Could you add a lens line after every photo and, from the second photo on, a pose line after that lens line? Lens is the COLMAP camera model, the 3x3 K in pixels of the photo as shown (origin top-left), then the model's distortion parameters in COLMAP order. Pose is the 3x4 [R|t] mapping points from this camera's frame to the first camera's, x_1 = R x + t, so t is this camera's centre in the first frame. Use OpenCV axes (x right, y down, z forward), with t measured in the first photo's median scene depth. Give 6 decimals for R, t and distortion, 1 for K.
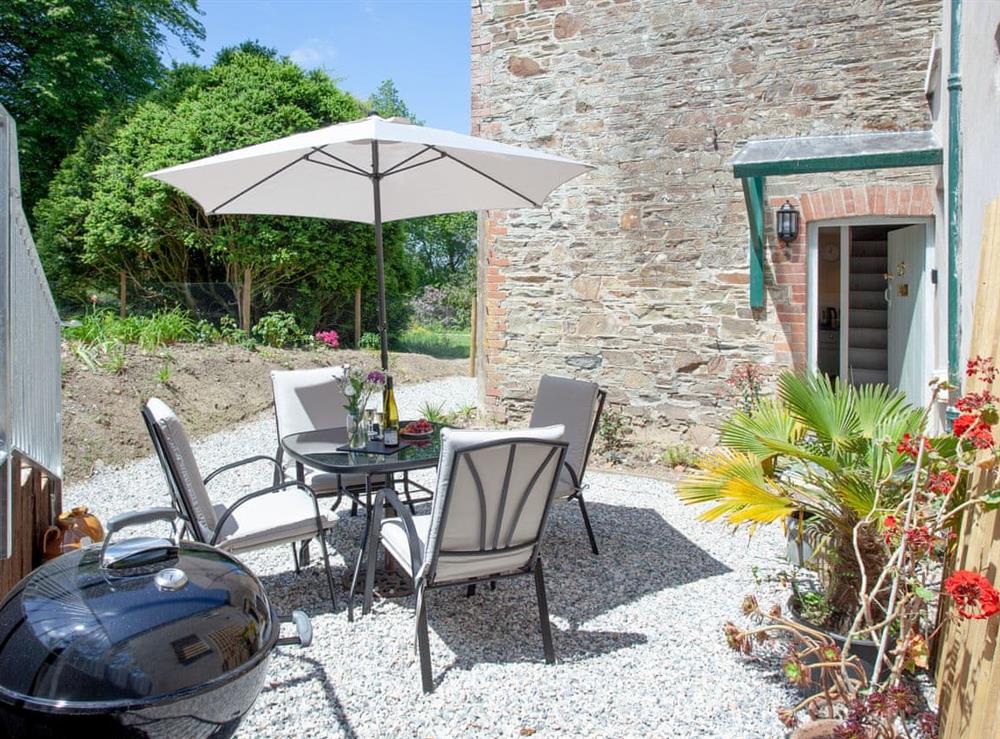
lens RADIAL K [[723.3, 0, 498.6], [0, 723.3, 328.0], [0, 0, 1]] dist [-0.059209, 0.062854]
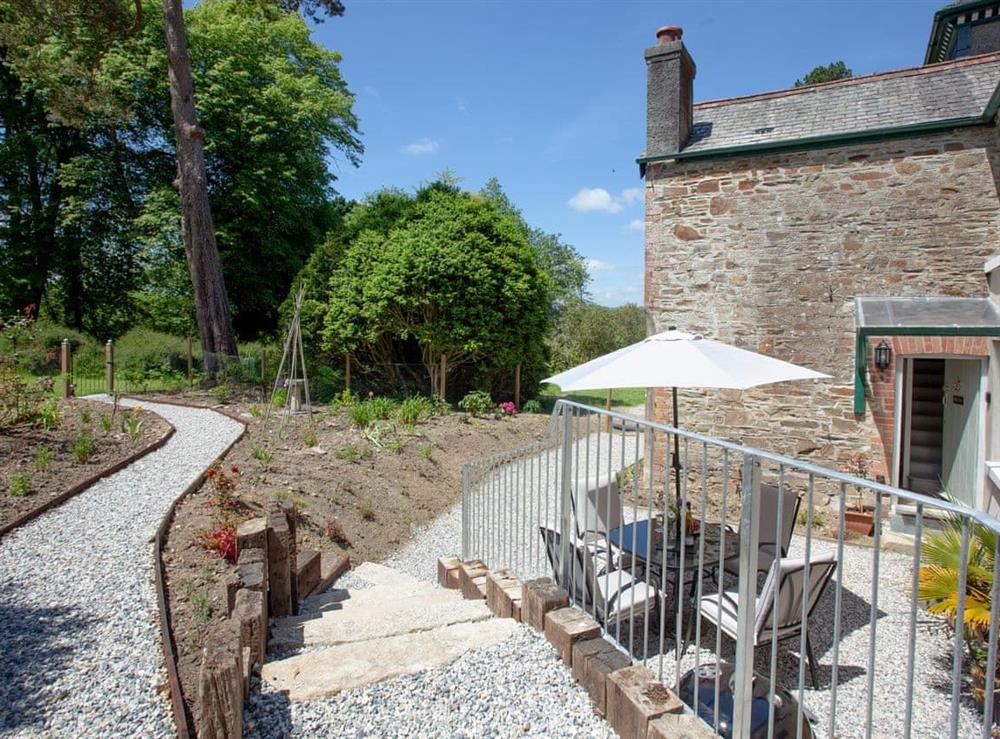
lens RADIAL K [[583.2, 0, 523.0], [0, 583.2, 355.4], [0, 0, 1]] dist [-0.071043, 0.040674]
pose [[0.999992, -0.000505, -0.003964, -0.286980], [0.000614, 0.999621, 0.027520, -0.161789], [0.003948, -0.027523, 0.999613, -0.138241]]
